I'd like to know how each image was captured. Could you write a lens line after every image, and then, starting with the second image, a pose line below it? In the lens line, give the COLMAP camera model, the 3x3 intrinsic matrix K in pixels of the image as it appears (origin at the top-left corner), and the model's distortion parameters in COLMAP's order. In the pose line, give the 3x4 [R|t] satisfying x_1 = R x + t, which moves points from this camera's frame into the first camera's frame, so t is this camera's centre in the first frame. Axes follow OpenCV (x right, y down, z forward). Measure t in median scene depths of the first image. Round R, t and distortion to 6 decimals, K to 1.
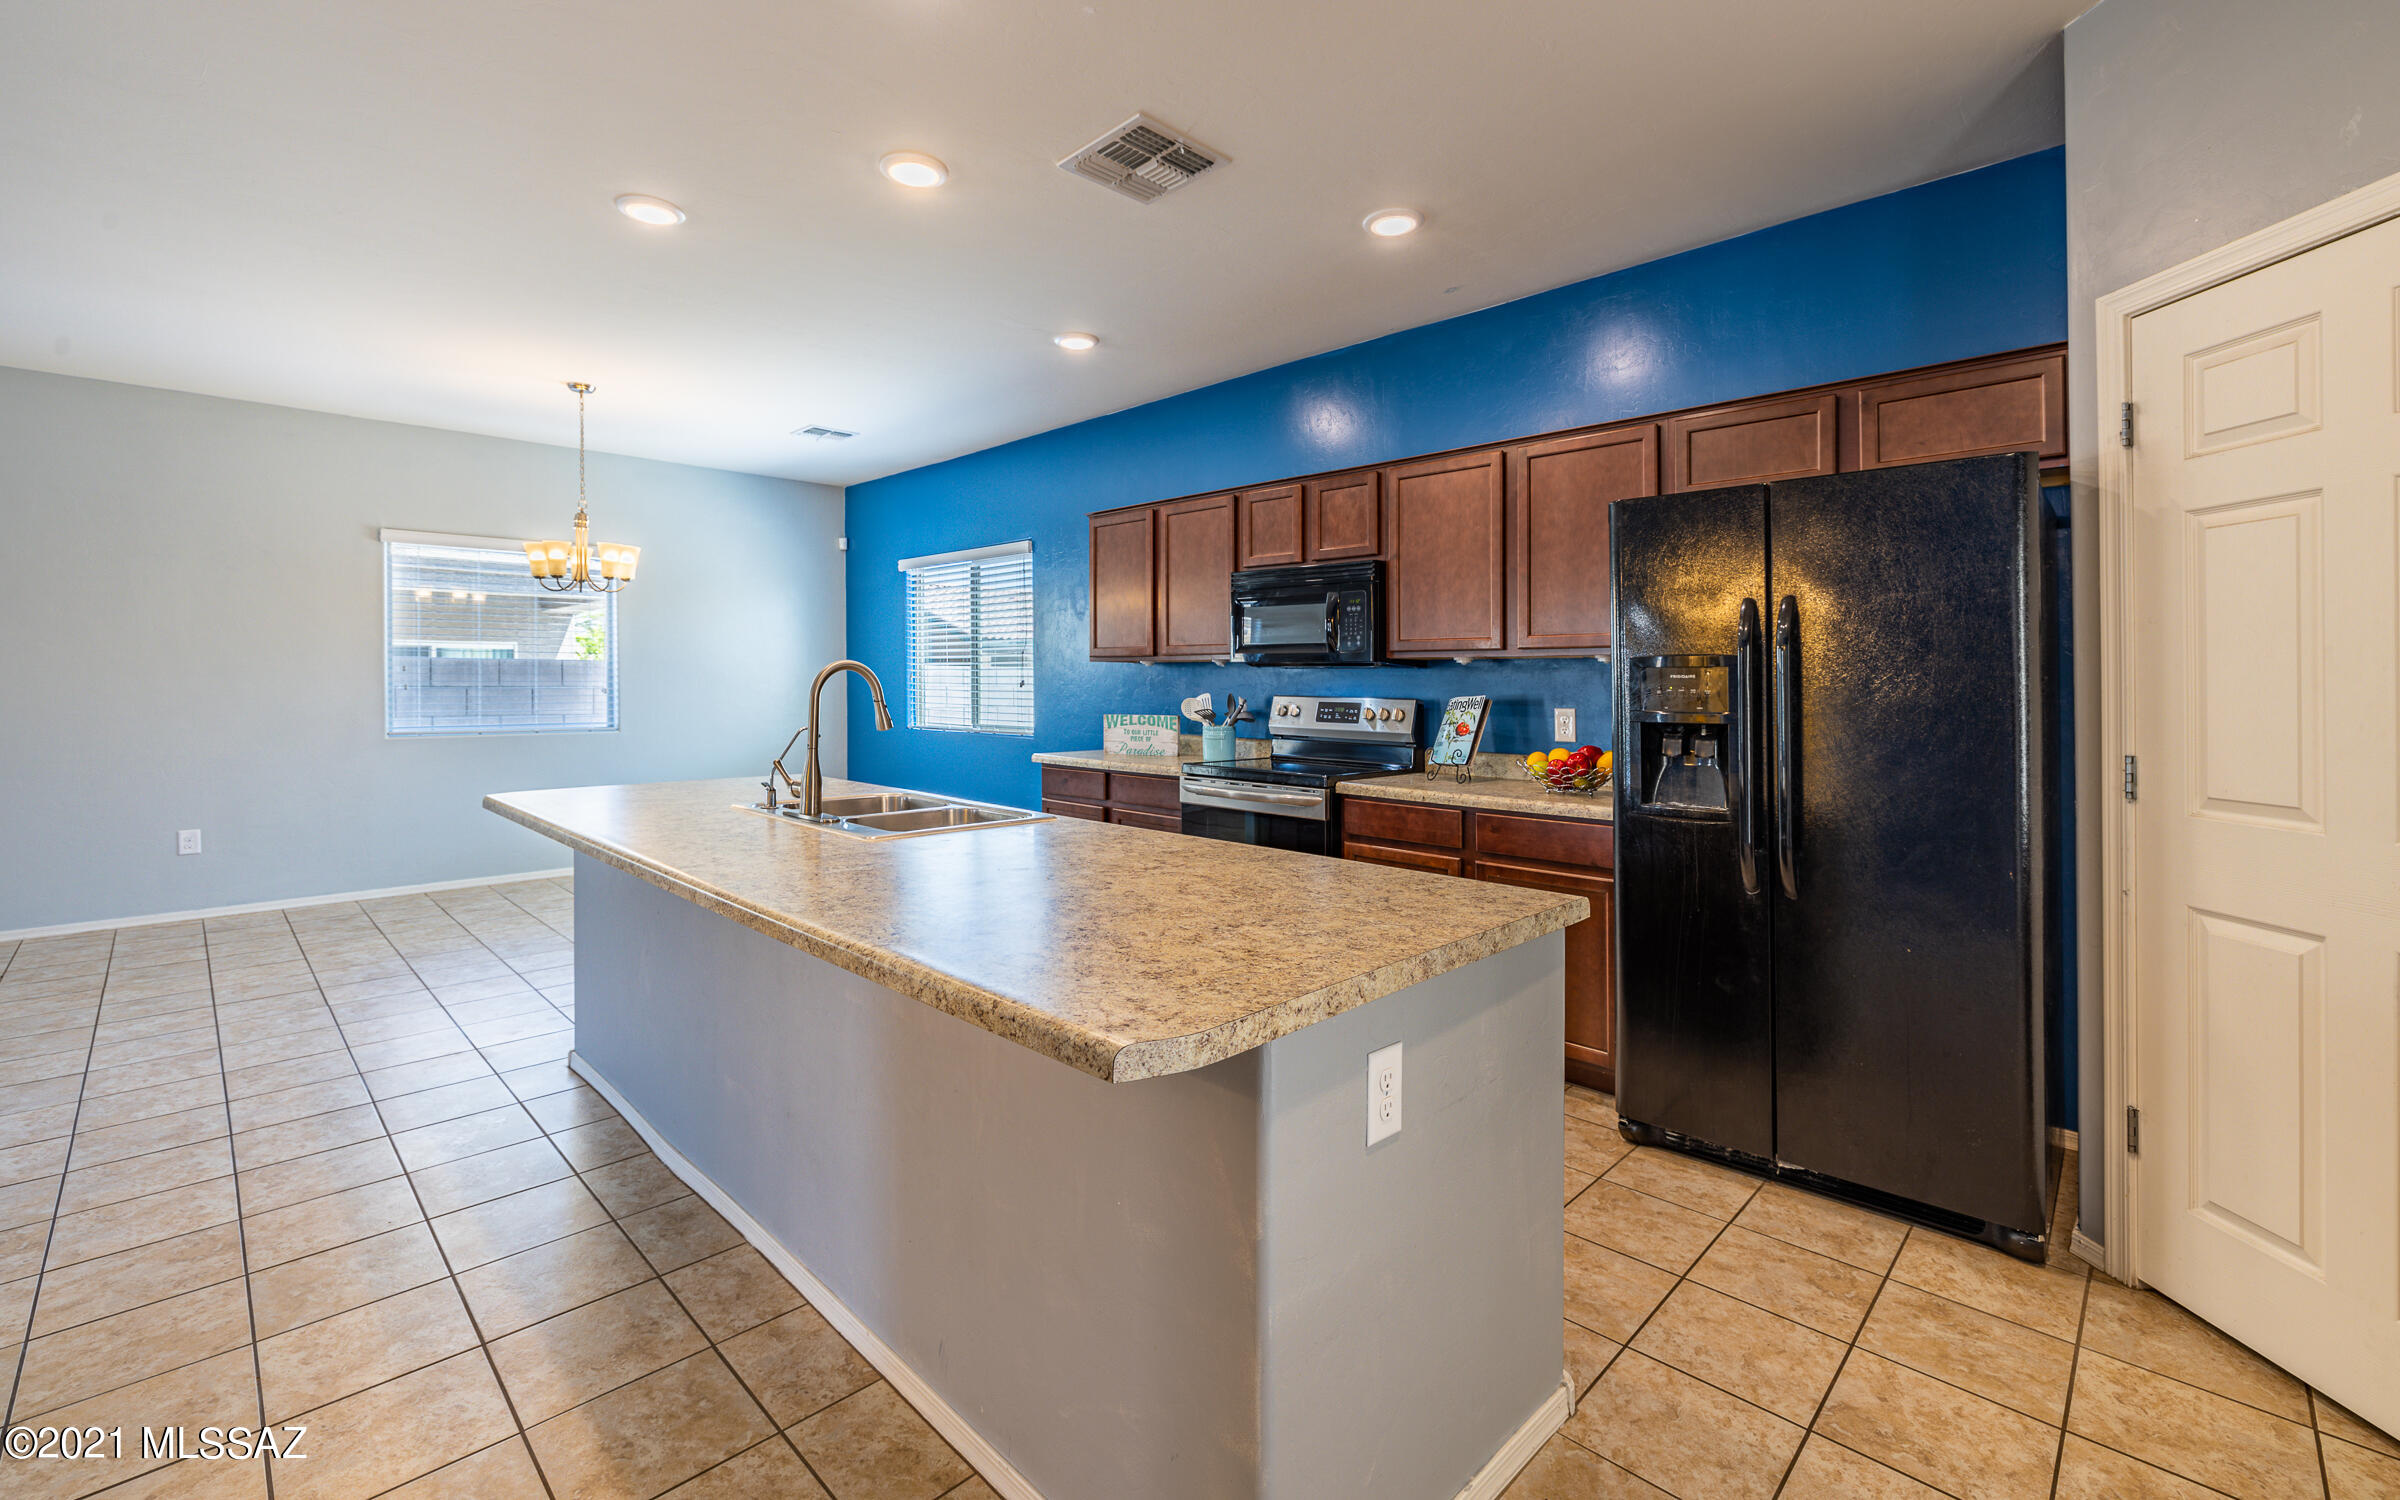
lens RADIAL K [[1058.0, 0, 1201.1], [0, 1058.0, 655.0], [0, 0, 1]] dist [0.024715, -0.000064]
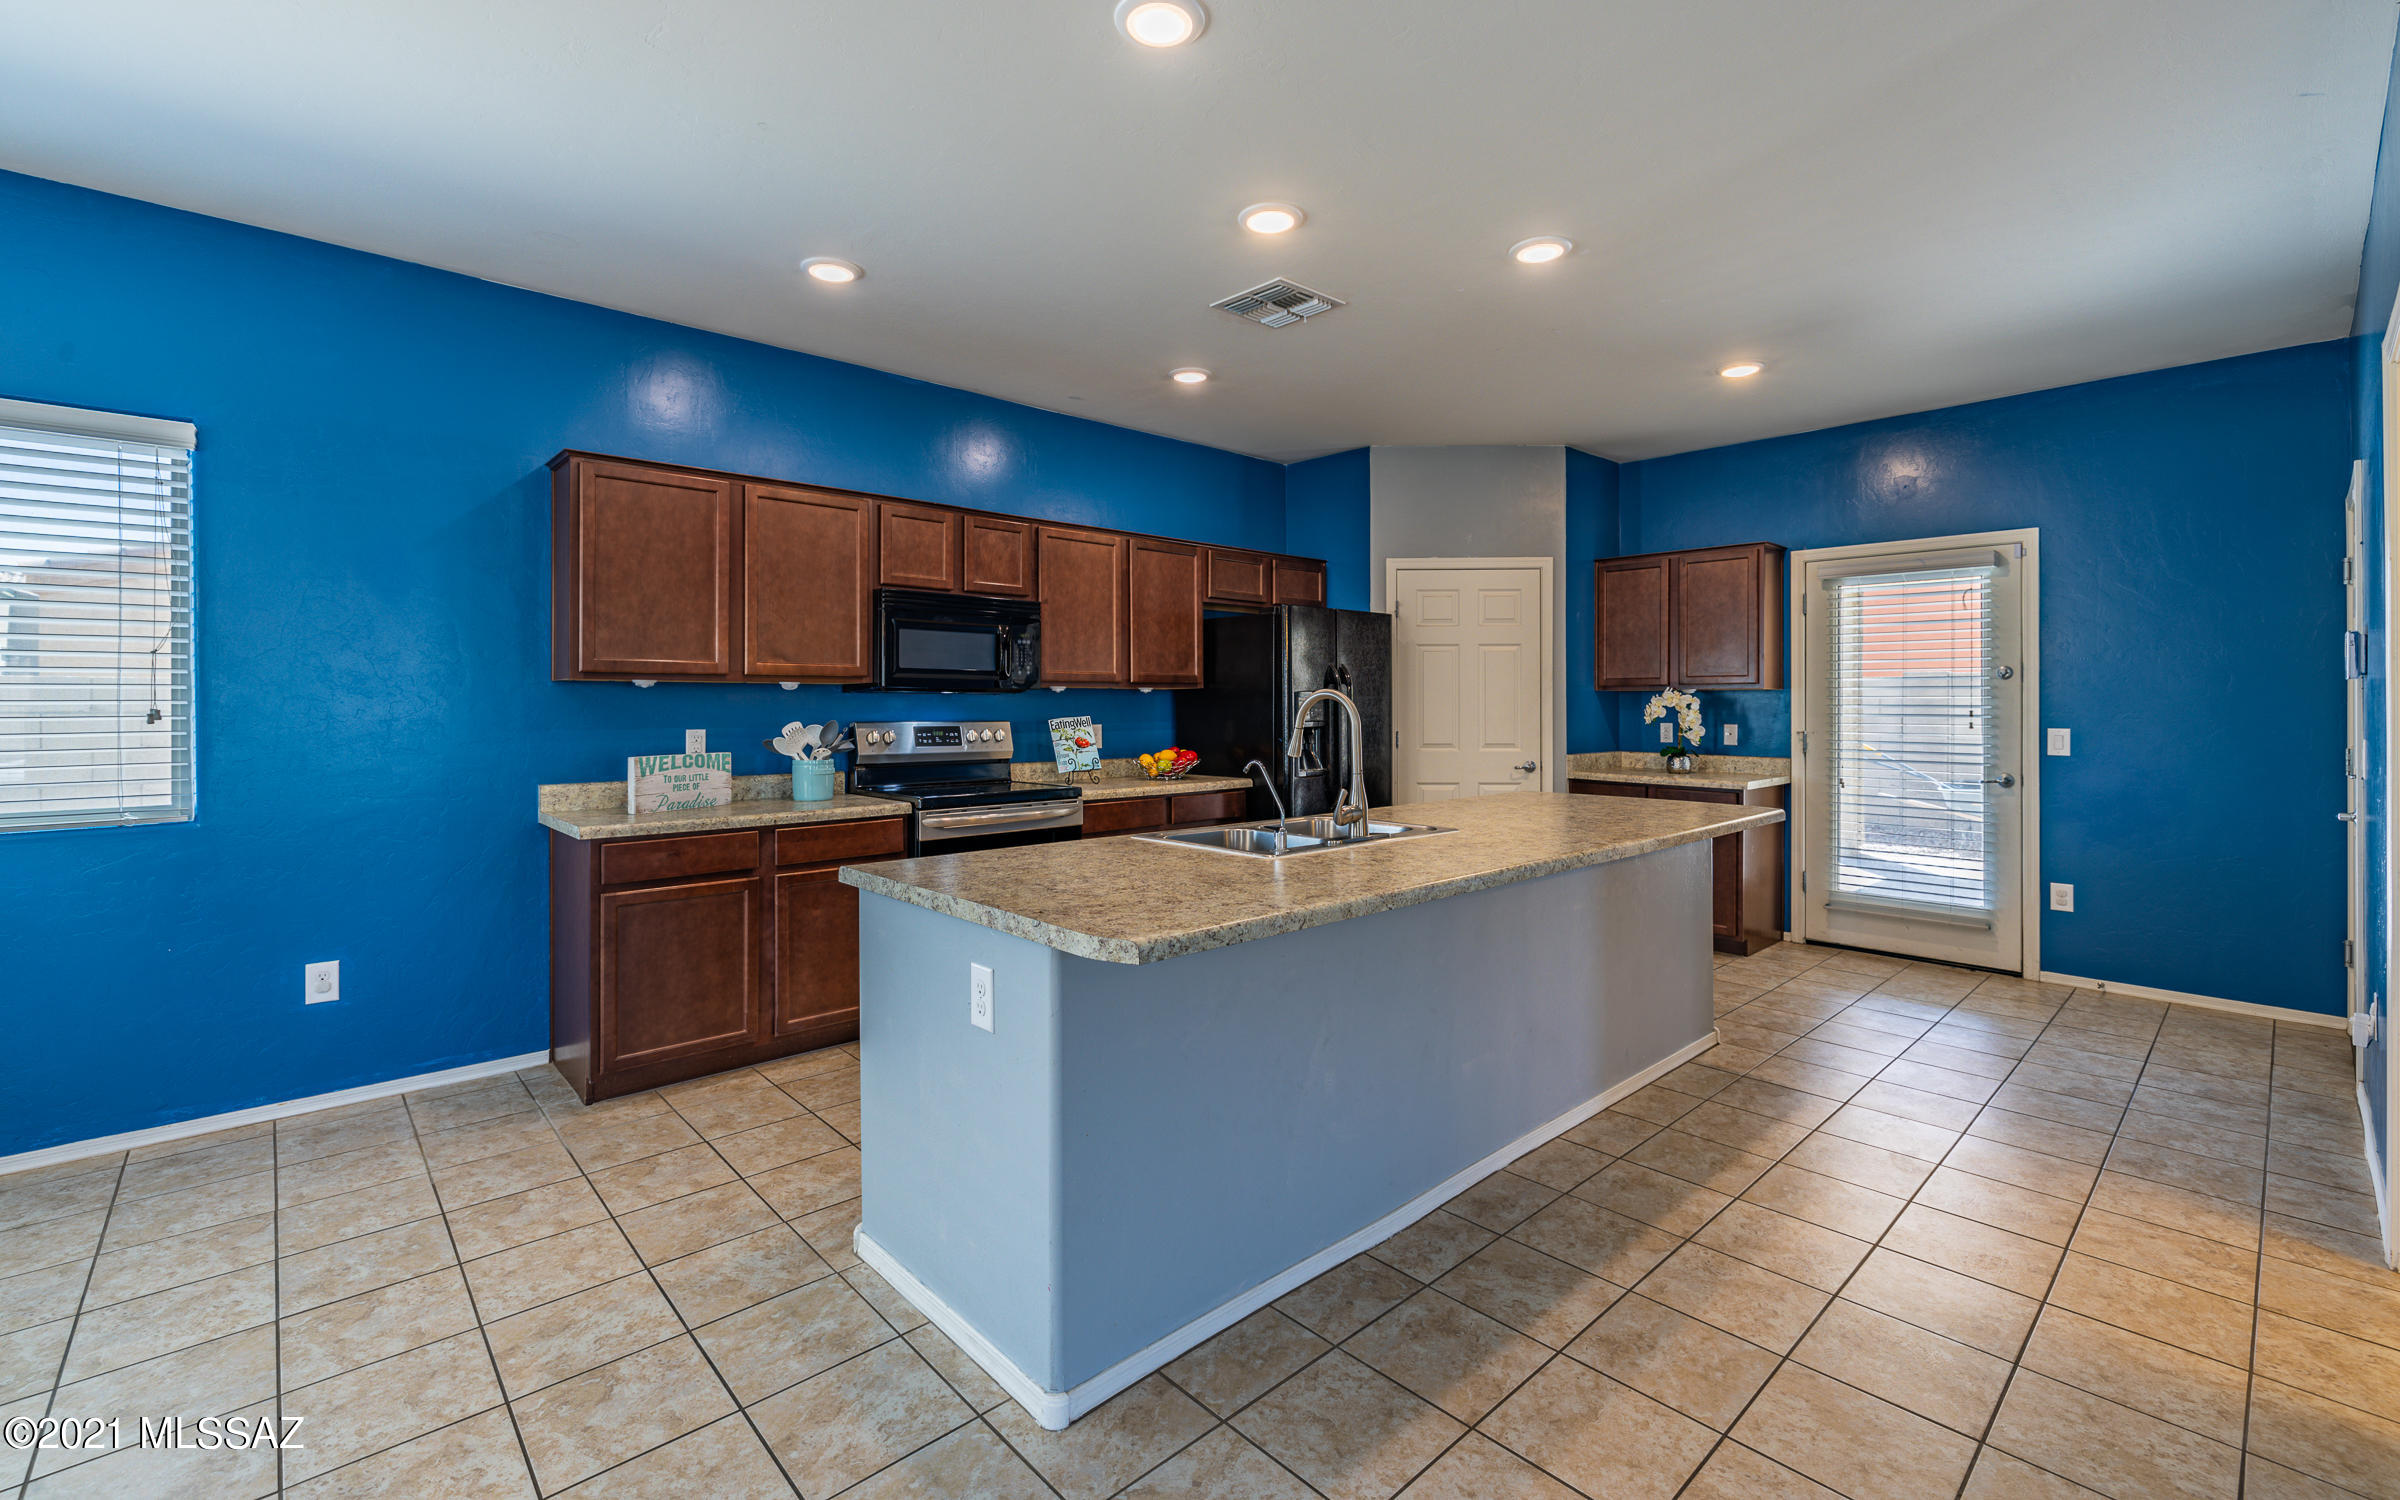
lens RADIAL K [[1012.1, 0, 1200.5], [0, 1012.1, 706.4], [0, 0, 1]] dist [-0.002298, -0.000163]
pose [[0.024888, -0.008033, 0.999658, -0.795247], [-0.023896, 0.999677, 0.008629, 0.009500], [-0.999405, -0.024103, 0.024688, 0.667003]]
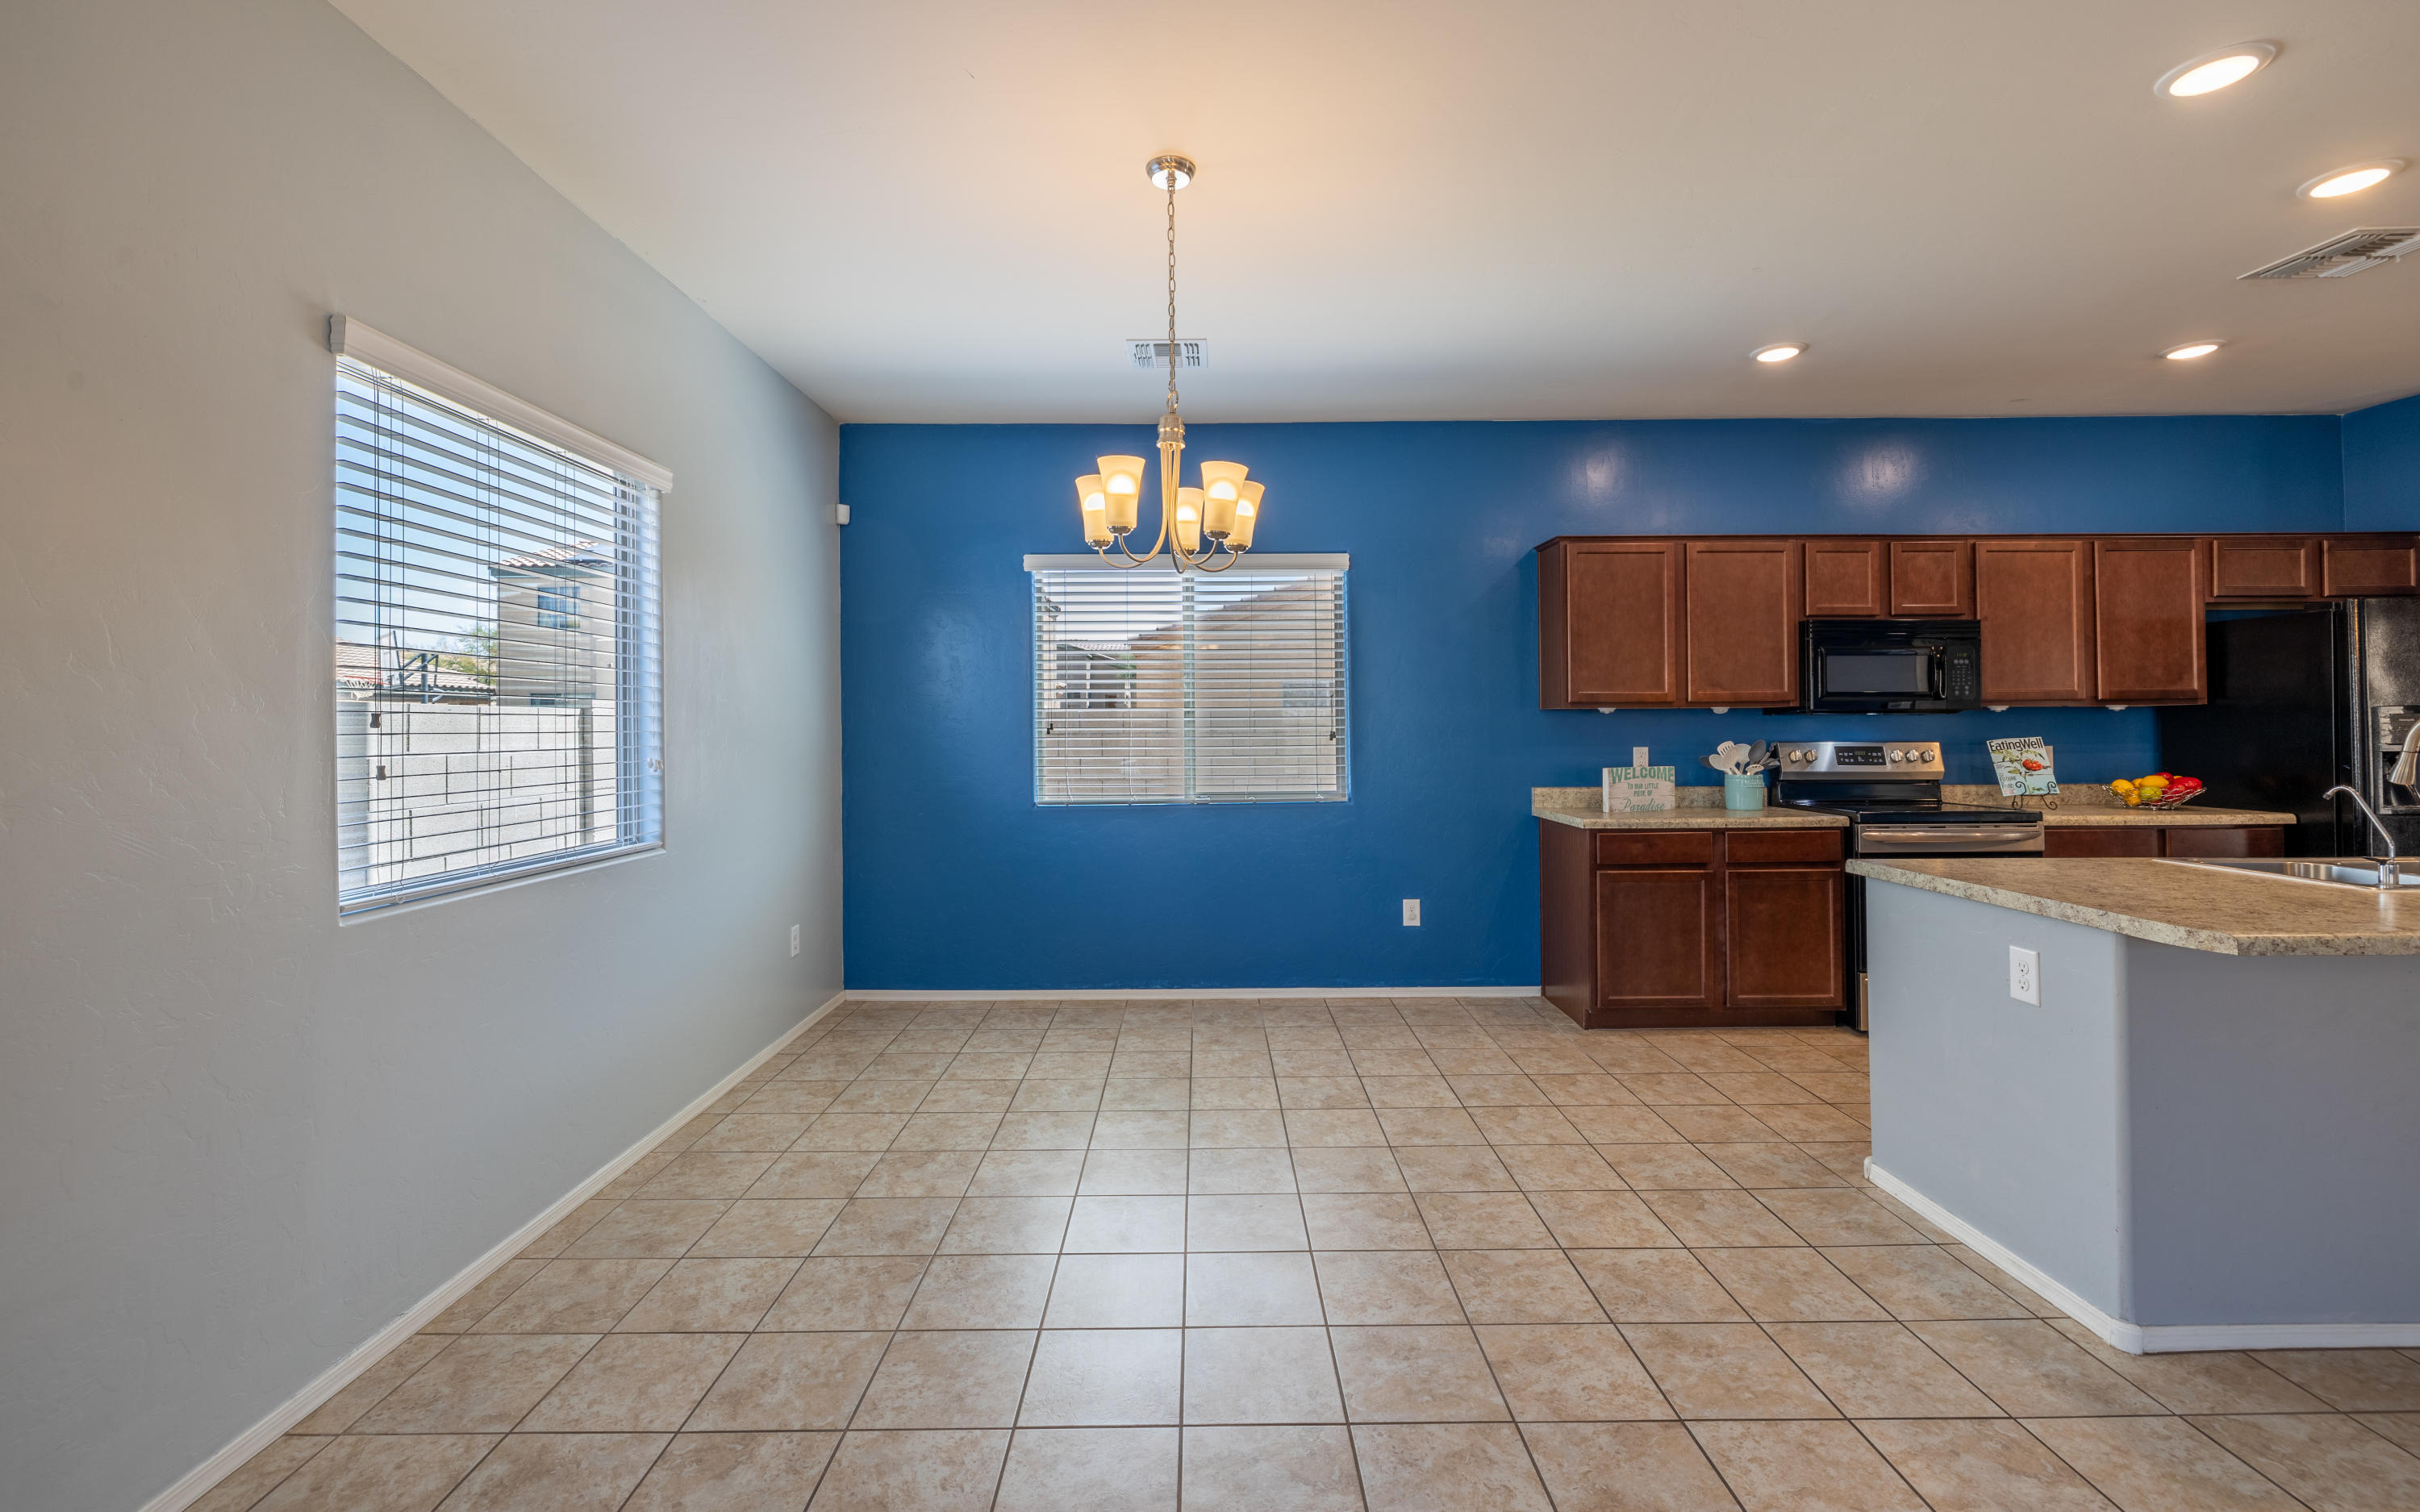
lens RADIAL K [[1014.0, 0, 1203.2], [0, 1014.0, 719.1], [0, 0, 1]] dist [-0.001235, -0.000233]
pose [[0.692970, -0.005186, 0.720948, -1.006385], [-0.007042, 0.999878, 0.013961, 0.006486], [-0.720932, -0.014751, 0.692849, 0.711302]]
